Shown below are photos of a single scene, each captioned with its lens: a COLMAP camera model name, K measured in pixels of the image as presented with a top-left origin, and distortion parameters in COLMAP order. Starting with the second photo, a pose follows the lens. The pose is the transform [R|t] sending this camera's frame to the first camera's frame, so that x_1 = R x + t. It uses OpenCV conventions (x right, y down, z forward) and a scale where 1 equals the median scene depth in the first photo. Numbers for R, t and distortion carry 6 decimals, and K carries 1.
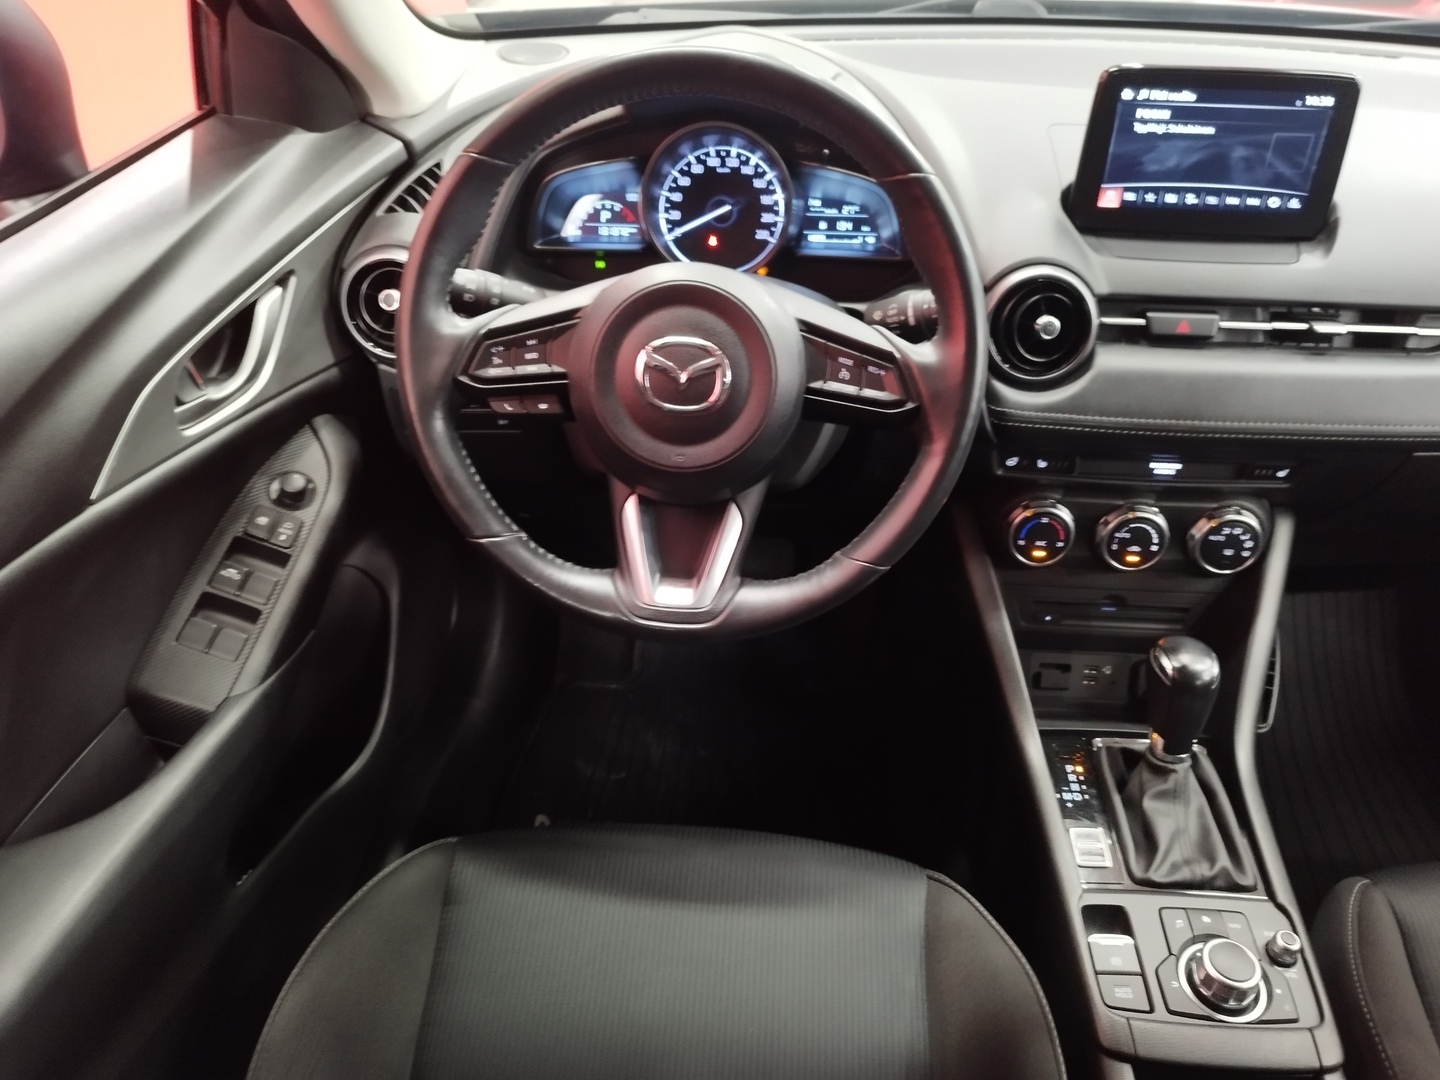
lens RADIAL K [[1074.9, 0, 720.0], [0, 1074.9, 540.0], [0, 0, 1]] dist [-0.034008, -0.002971]
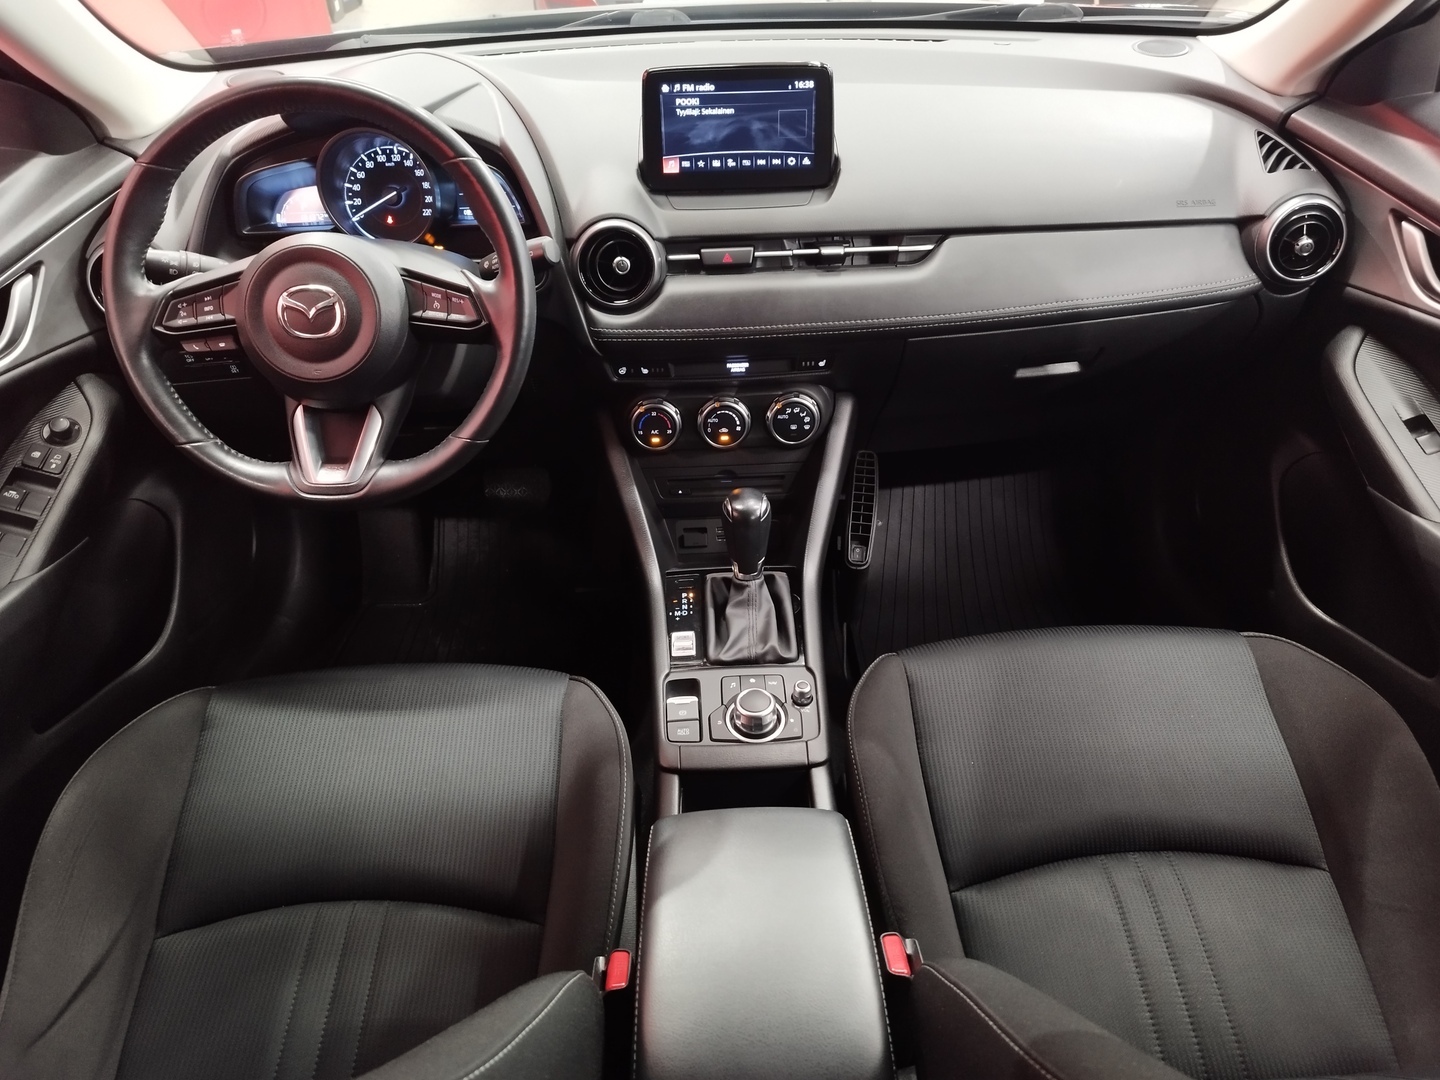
lens RADIAL K [[1059.4, 0, 753.8], [0, 1059.4, 548.1], [0, 0, 1]] dist [0.005126, -0.041424]
pose [[0.993820, -0.084086, 0.072467, 0.338564], [0.082965, 0.996384, 0.018341, 0.143787], [-0.073747, -0.012215, 0.997202, -0.347824]]
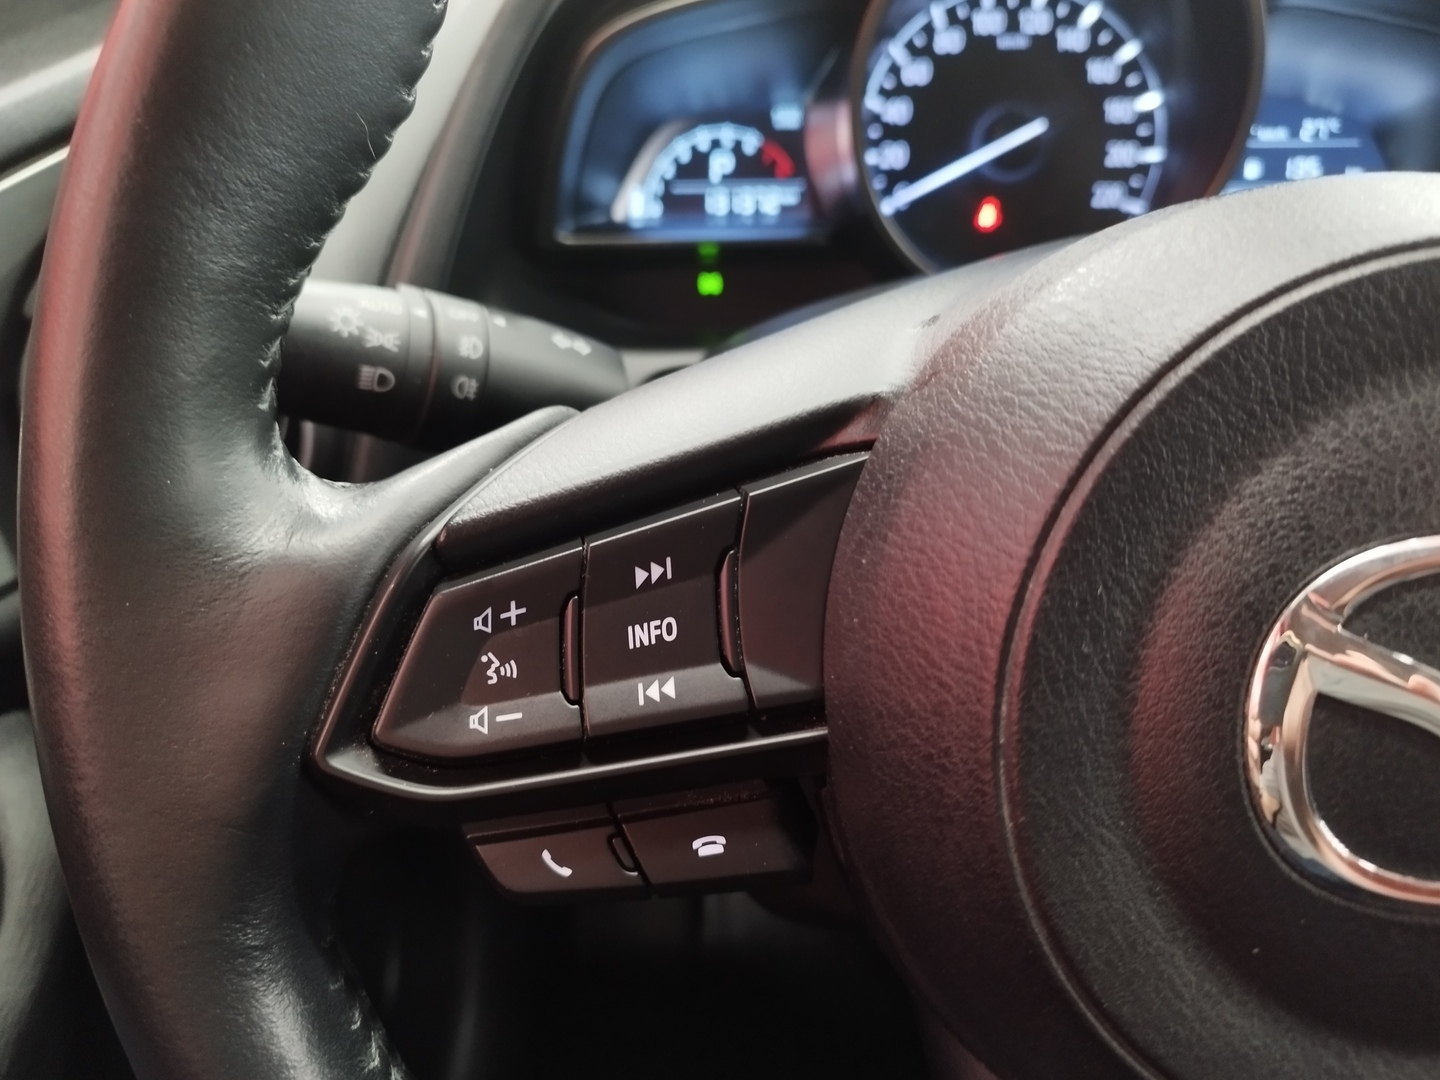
lens RADIAL K [[1074.9, 0, 720.0], [0, 1074.9, 540.0], [0, 0, 1]] dist [-0.034008, -0.002971]
pose [[0.998147, -0.045825, 0.040040, -0.145864], [0.047892, 0.997483, -0.052282, -0.153184], [-0.037543, 0.054102, 0.997829, 0.666467]]
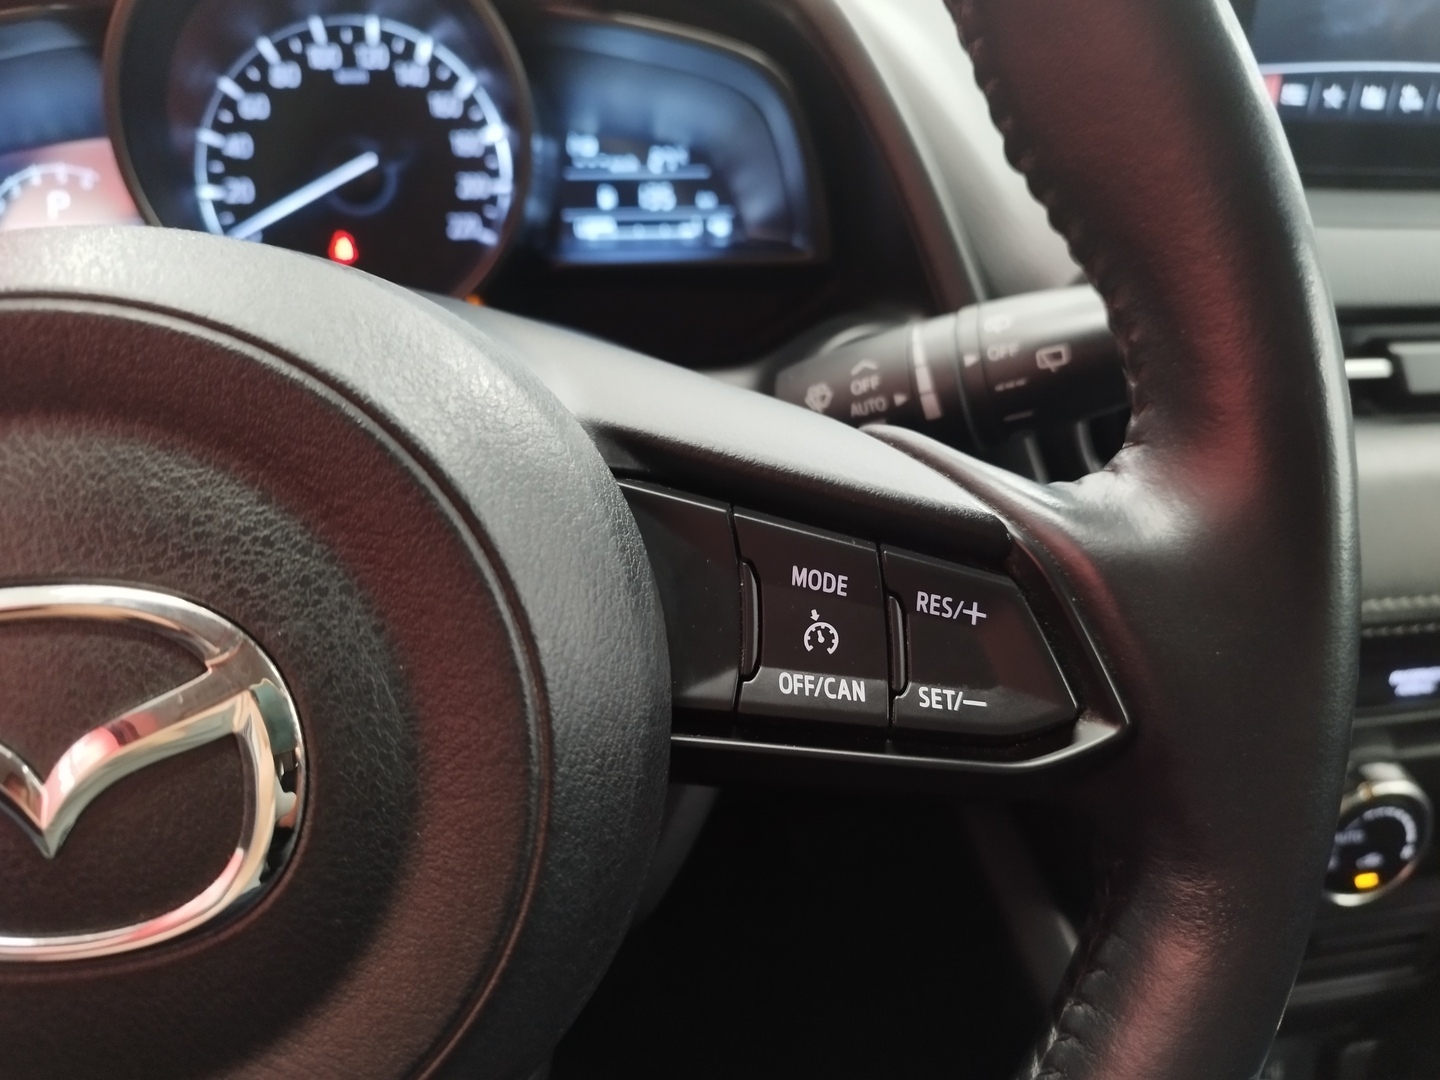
lens RADIAL K [[1074.9, 0, 720.0], [0, 1074.9, 540.0], [0, 0, 1]] dist [-0.034008, -0.002971]
pose [[0.968701, -0.101275, 0.226633, 0.032275], [0.118738, 0.990811, -0.064762, -0.138558], [-0.217991, 0.089644, 0.971825, 0.644867]]
